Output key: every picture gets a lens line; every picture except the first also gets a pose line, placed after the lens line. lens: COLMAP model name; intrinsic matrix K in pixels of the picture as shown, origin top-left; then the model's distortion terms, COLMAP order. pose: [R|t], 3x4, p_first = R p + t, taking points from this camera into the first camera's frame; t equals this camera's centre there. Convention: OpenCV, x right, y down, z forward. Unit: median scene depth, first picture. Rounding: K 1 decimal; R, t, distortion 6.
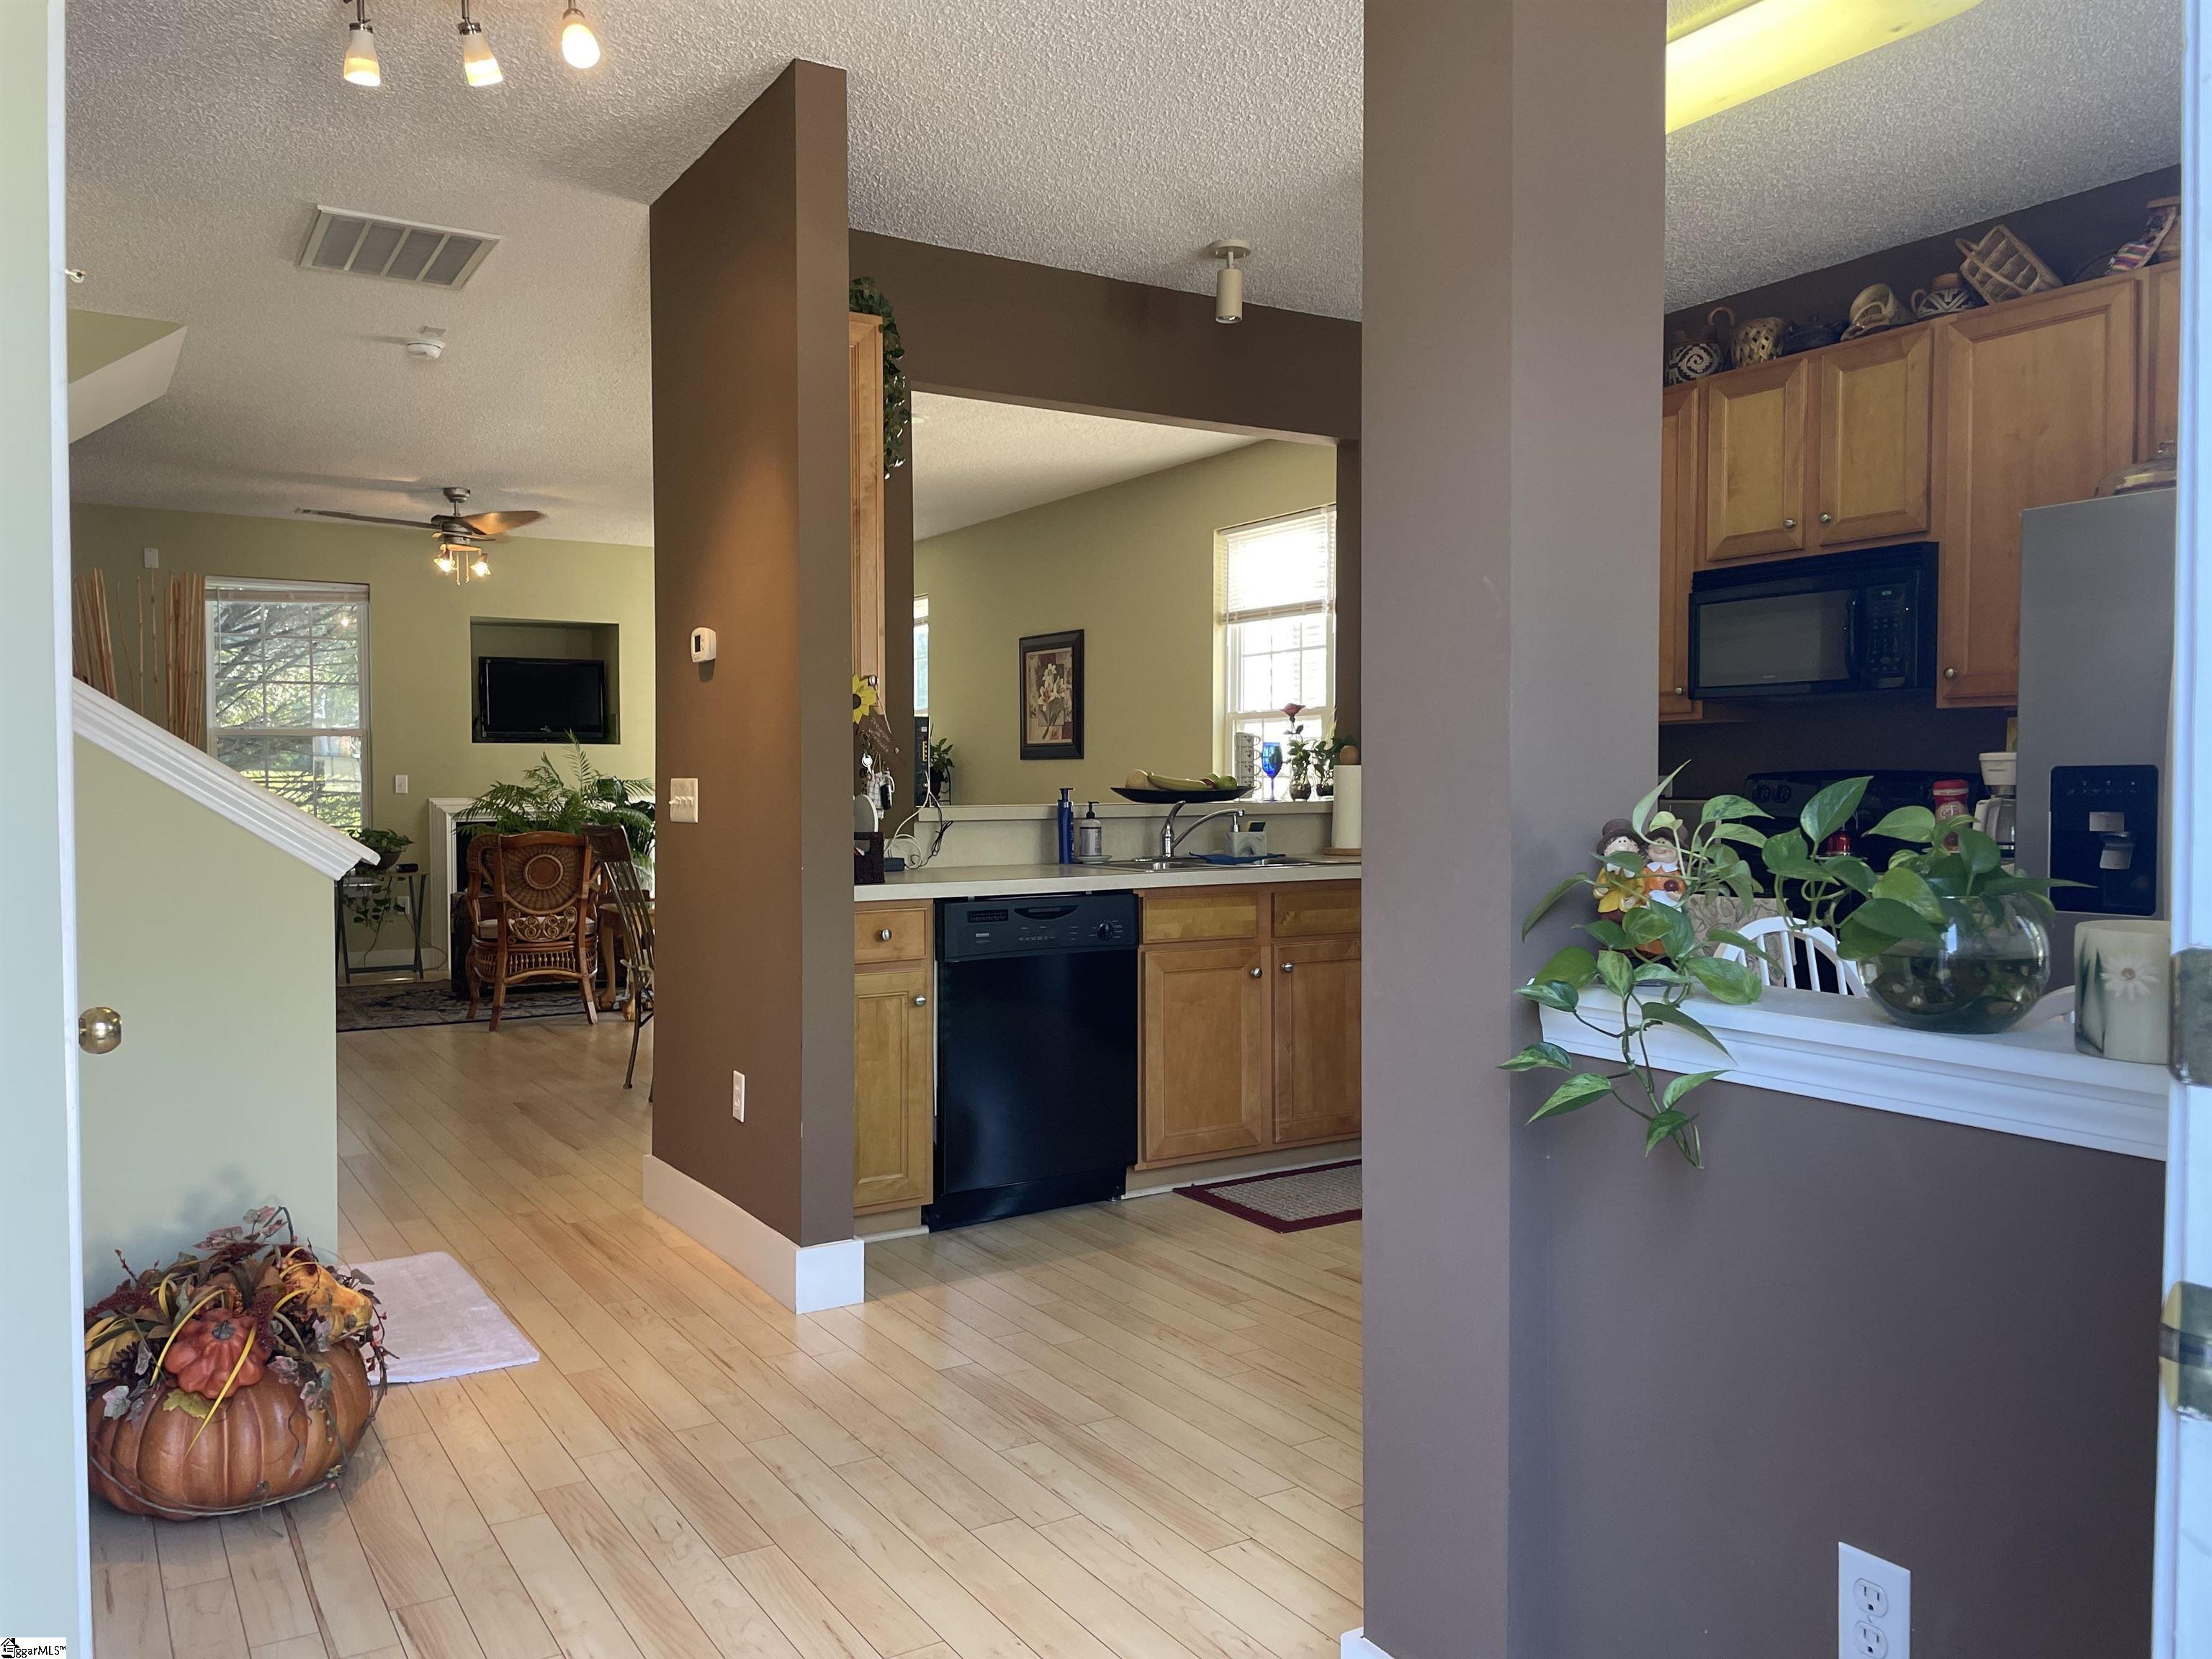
lens RADIAL K [[1671.1, 0, 1093.4], [0, 1671.1, 819.1], [0, 0, 1]] dist [0.069101, -0.069515]
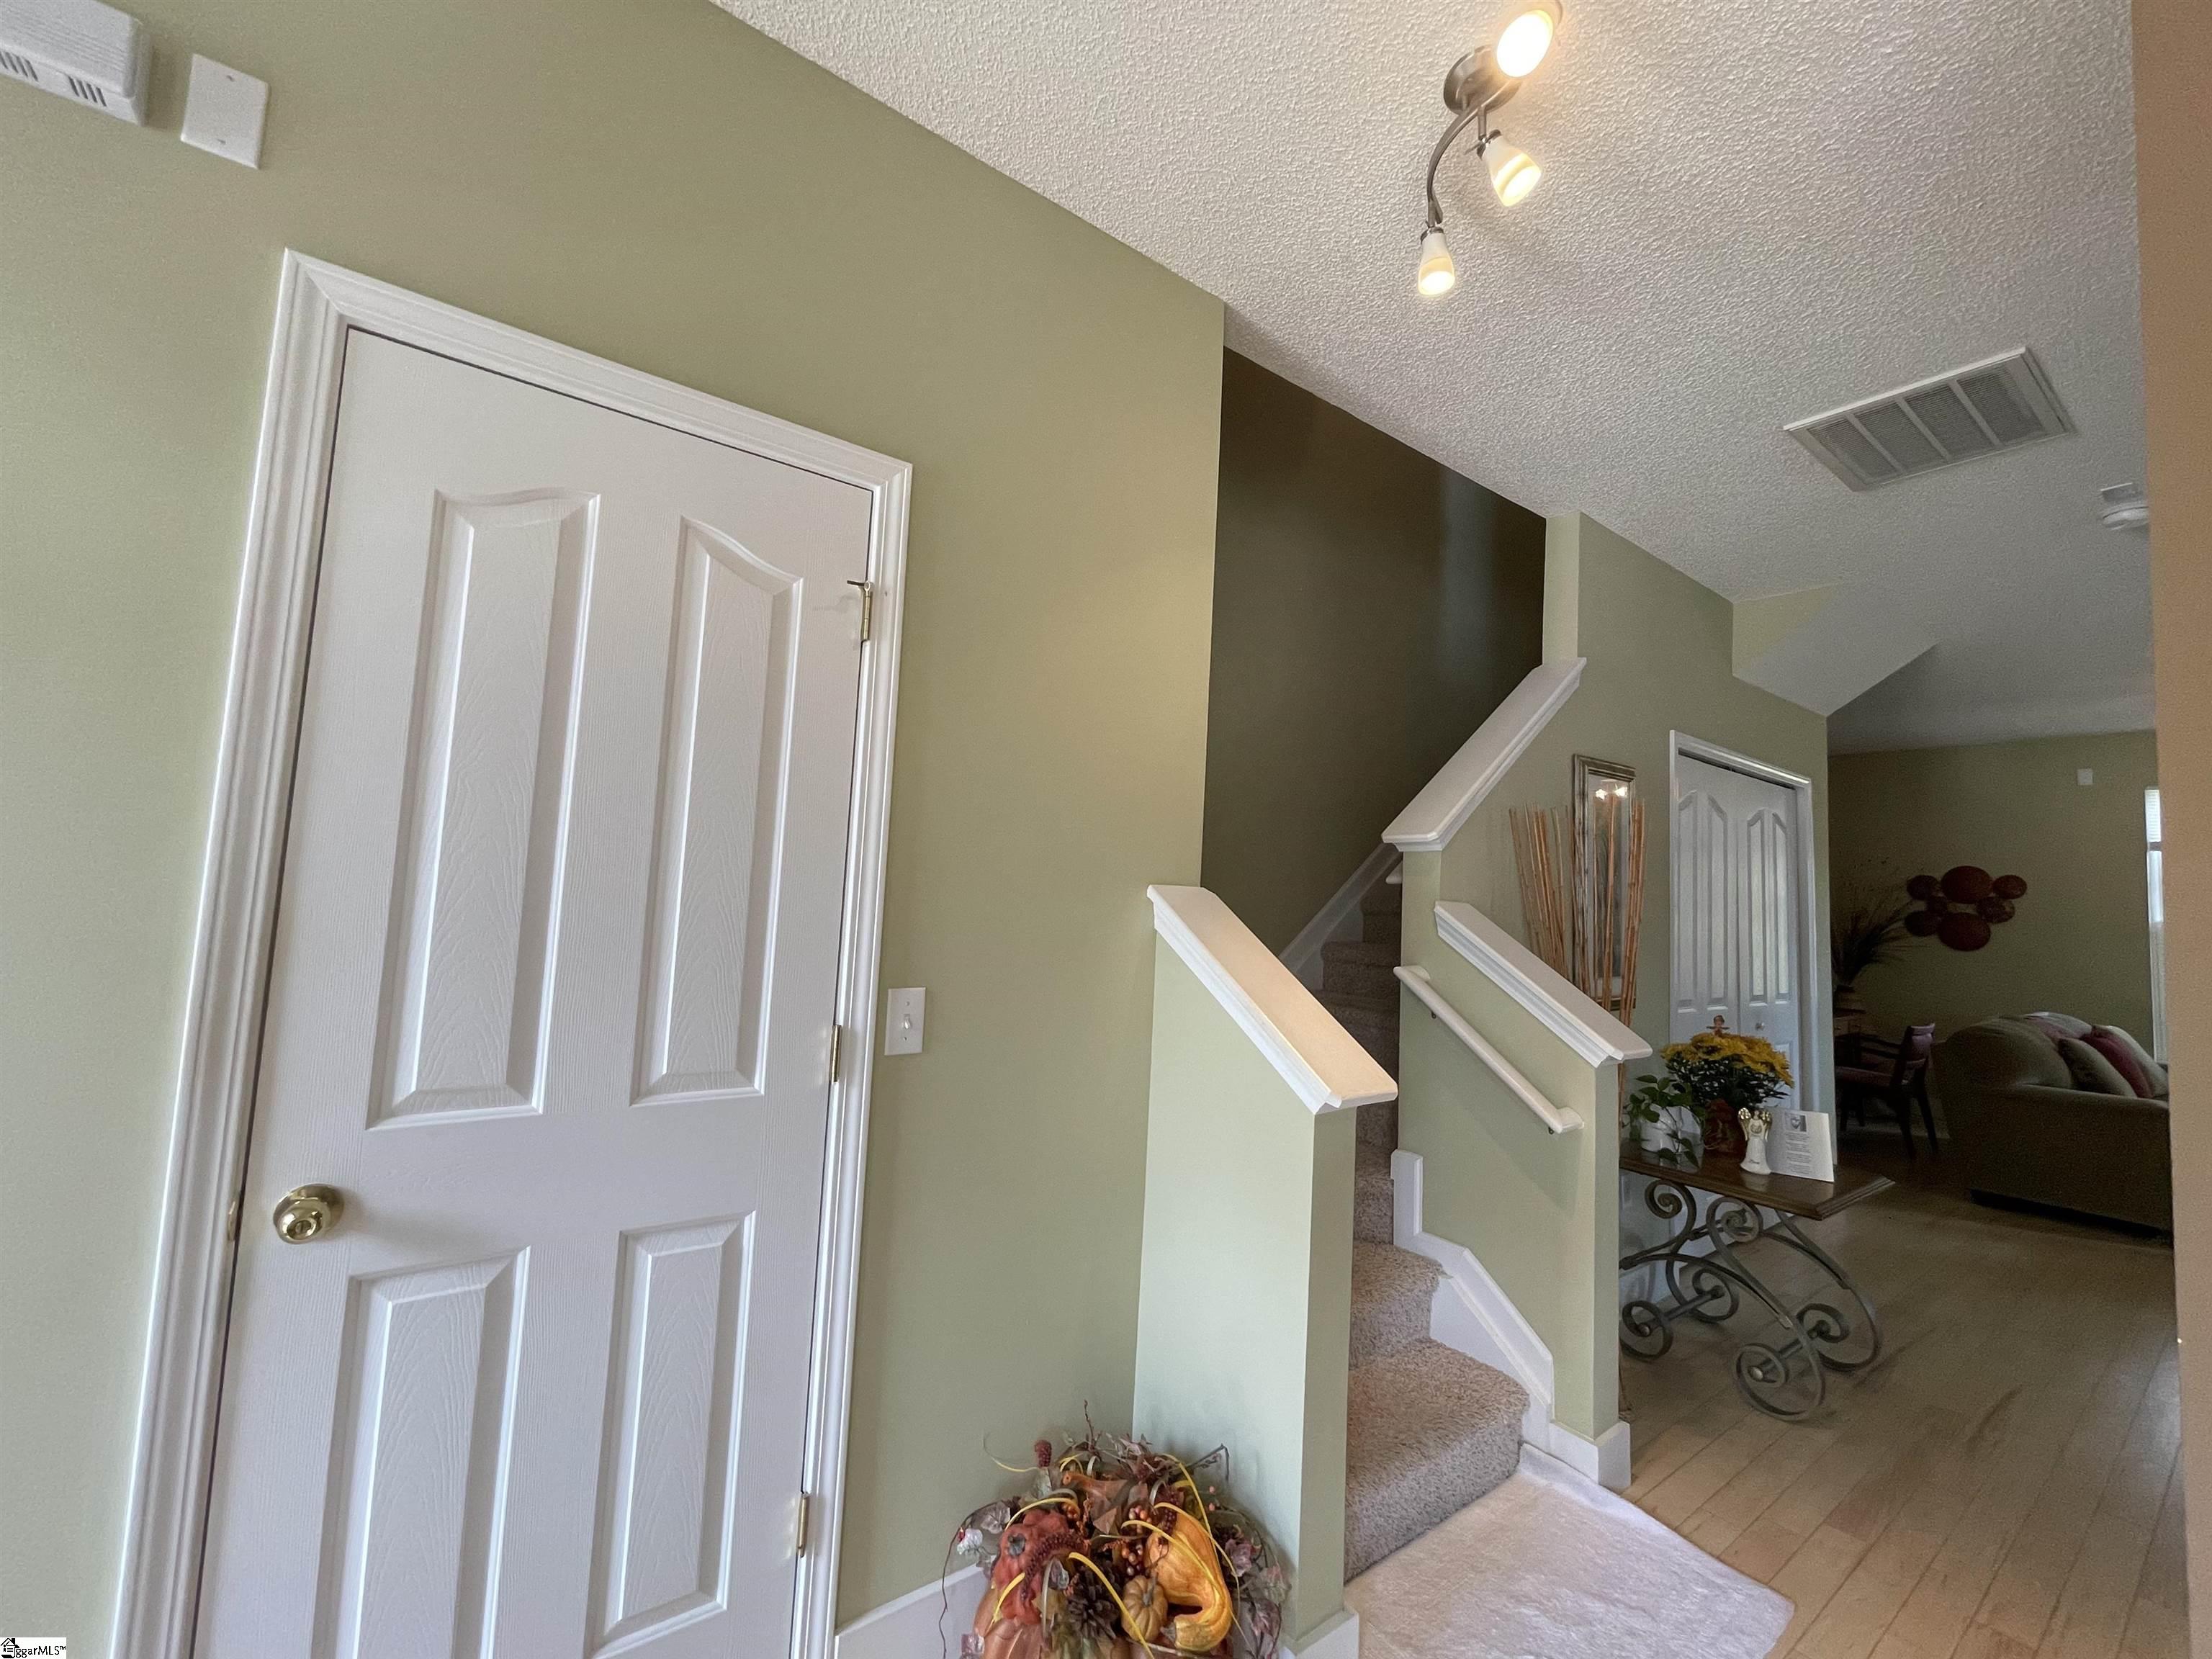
lens RADIAL K [[896.9, 0, 1105.9], [0, 896.9, 818.9], [0, 0, 1]] dist [-0.000701, 0.000812]
pose [[0.085782, -0.074925, -0.993493, 0.019877], [-0.070365, 0.994223, -0.081056, -0.049445], [0.993826, 0.076861, 0.080015, 0.531196]]
